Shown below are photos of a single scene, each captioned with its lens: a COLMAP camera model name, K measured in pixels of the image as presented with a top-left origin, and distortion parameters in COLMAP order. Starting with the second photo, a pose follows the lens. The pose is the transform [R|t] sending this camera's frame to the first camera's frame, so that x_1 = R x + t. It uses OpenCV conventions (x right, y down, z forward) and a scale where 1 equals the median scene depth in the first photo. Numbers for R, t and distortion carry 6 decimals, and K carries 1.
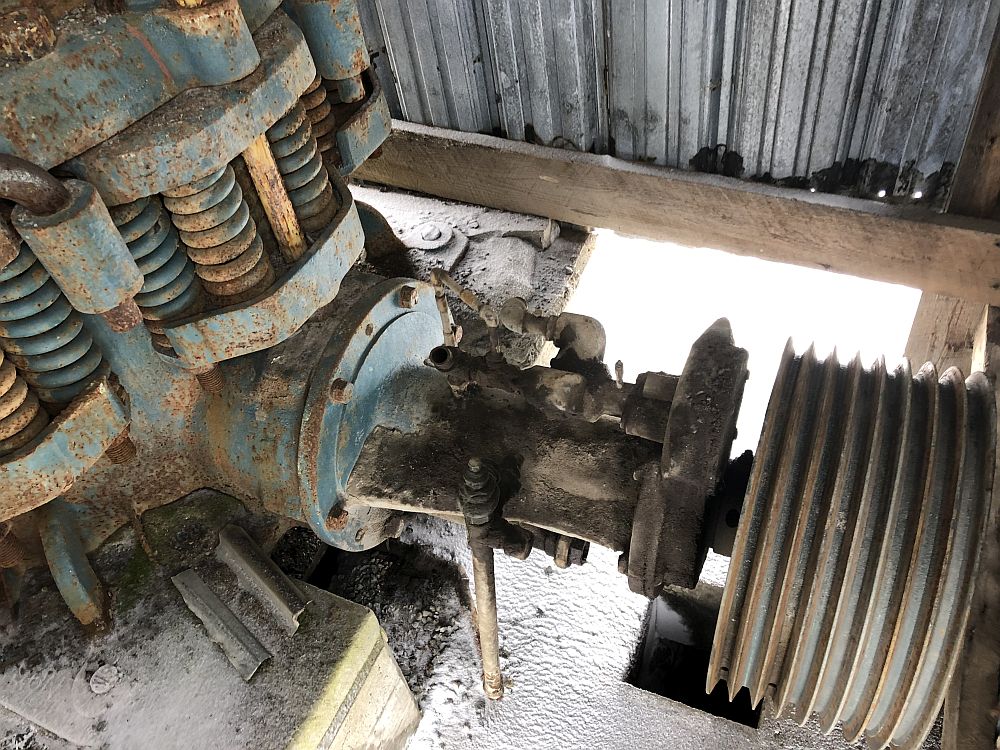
lens RADIAL K [[811.4, 0, 496.1], [0, 811.4, 374.7], [0, 0, 1]] dist [0.025896, -0.014469]
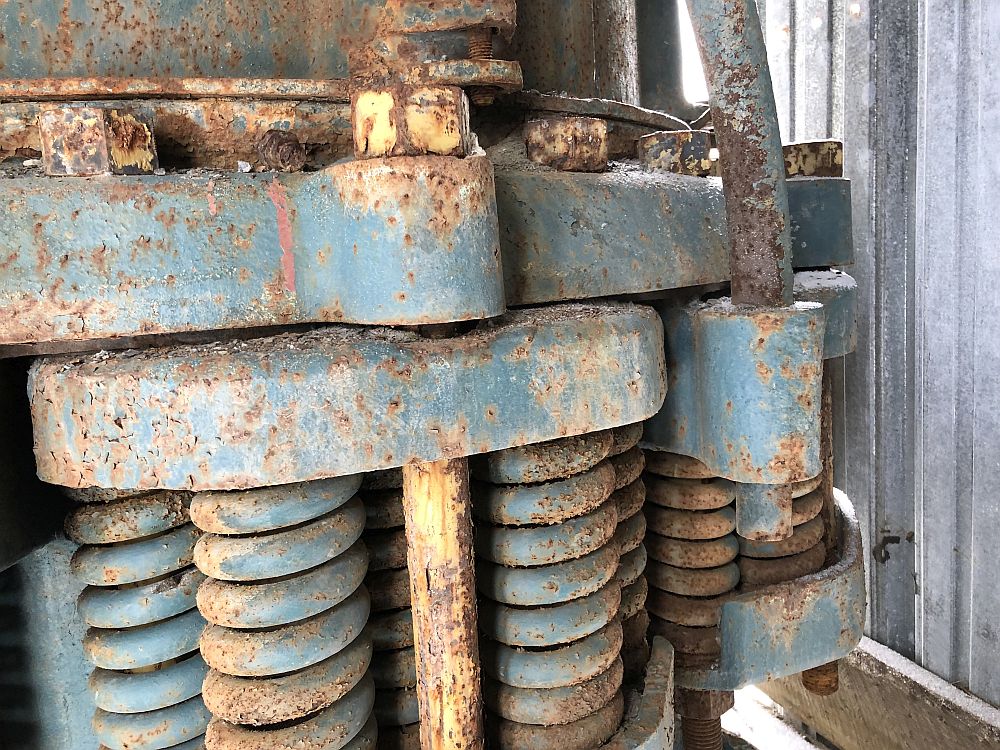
lens RADIAL K [[811.4, 0, 499.1], [0, 811.4, 367.8], [0, 0, 1]] dist [0.025896, -0.014469]
pose [[0.748235, 0.183495, -0.637553, -0.007613], [-0.514489, 0.767214, -0.382993, -0.174545], [0.418862, 0.614583, 0.668462, 0.632613]]
